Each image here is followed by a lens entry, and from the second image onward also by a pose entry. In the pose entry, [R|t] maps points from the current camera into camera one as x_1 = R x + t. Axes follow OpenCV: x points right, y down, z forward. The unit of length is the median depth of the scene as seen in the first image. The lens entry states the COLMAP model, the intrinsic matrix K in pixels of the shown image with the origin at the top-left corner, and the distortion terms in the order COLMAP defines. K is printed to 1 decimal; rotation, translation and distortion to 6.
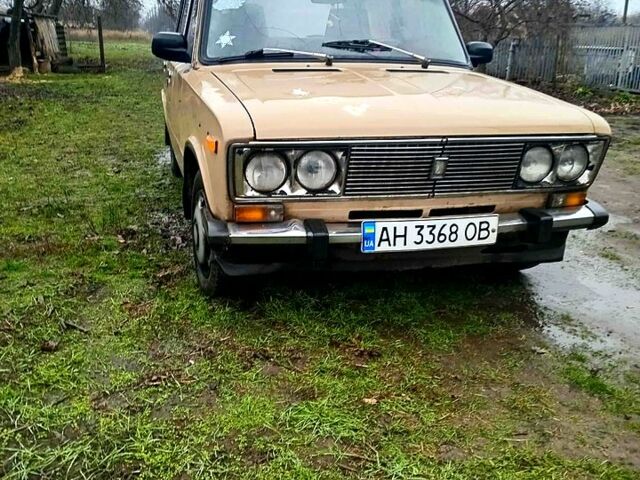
lens RADIAL K [[634.0, 0, 320.0], [0, 634.0, 240.0], [0, 0, 1]] dist [0.048411, 0.003958]
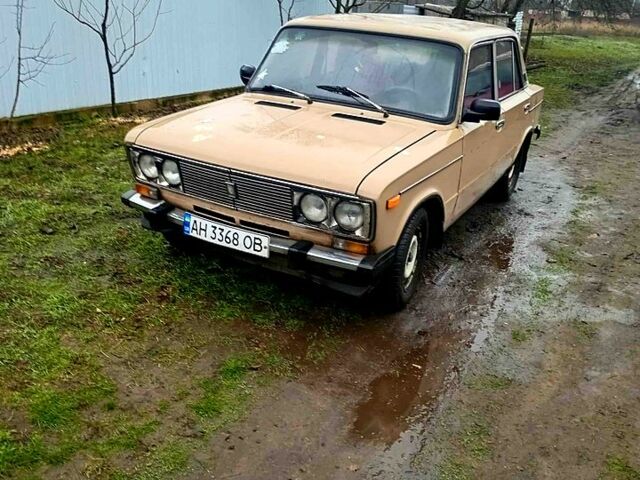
lens RADIAL K [[634.0, 0, 320.0], [0, 634.0, 240.0], [0, 0, 1]] dist [0.048411, 0.003958]
pose [[0.693356, 0.275231, -0.665963, 1.238824], [-0.263301, 0.957045, 0.121398, -0.221595], [0.670769, 0.091177, 0.736041, 0.118442]]
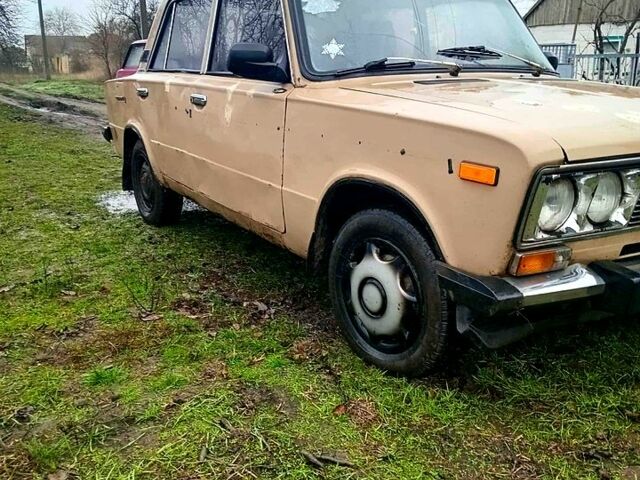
lens RADIAL K [[634.0, 0, 320.0], [0, 634.0, 240.0], [0, 0, 1]] dist [0.048411, 0.003958]
pose [[0.959000, -0.100389, 0.265030, -0.513910], [0.113399, 0.992960, -0.034212, -0.066465], [-0.259730, 0.062864, 0.963633, 0.324073]]
